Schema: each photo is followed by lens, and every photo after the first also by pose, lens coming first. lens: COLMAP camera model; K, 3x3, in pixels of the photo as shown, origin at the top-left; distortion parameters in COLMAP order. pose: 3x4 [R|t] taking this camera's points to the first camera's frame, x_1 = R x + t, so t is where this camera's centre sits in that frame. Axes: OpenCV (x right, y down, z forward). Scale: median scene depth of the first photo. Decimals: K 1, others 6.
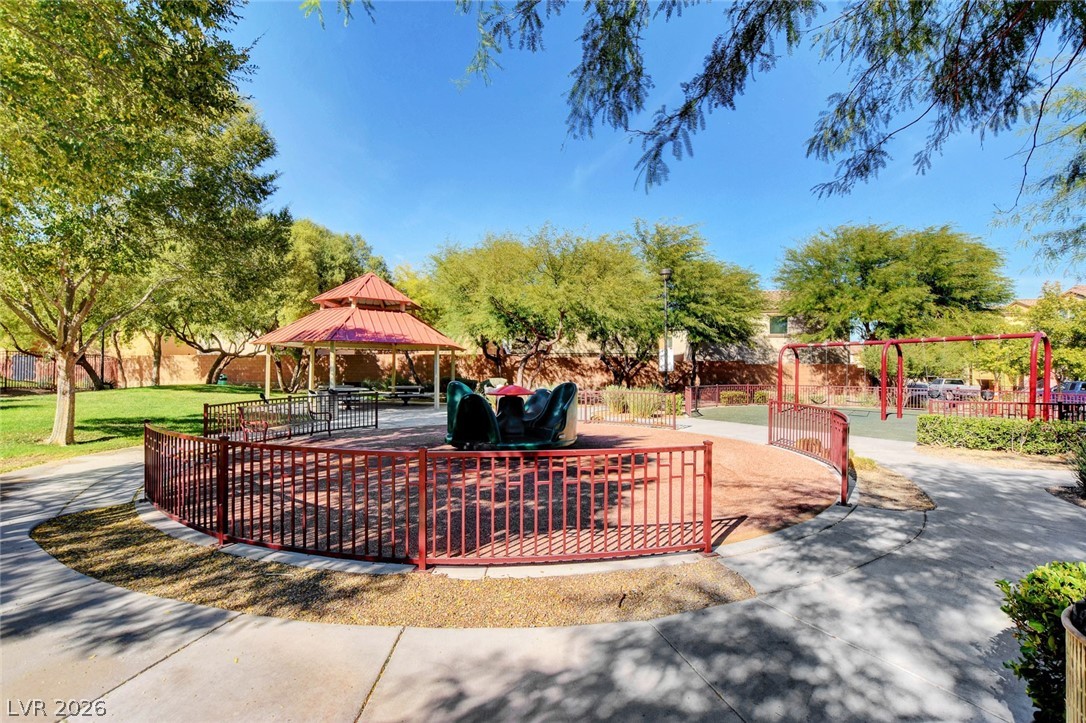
lens RADIAL K [[469.5, 0, 542.6], [0, 469.5, 358.4], [0, 0, 1]] dist [-0.000197, 0.000000]
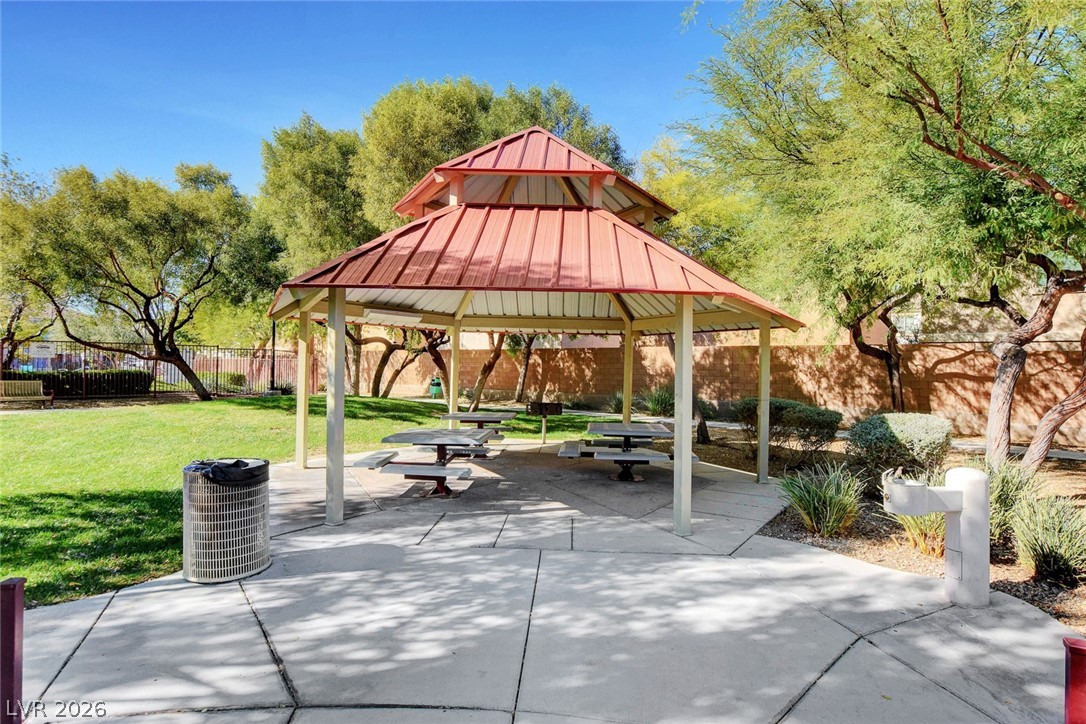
lens RADIAL K [[586.5, 0, 541.6], [0, 586.5, 354.8], [0, 0, 1]] dist [-0.003039, -0.000279]
pose [[0.822215, -0.001139, -0.569176, -0.050856], [-0.000443, 0.999996, -0.002640, 0.002869], [0.569177, 0.002423, 0.822211, 0.353308]]
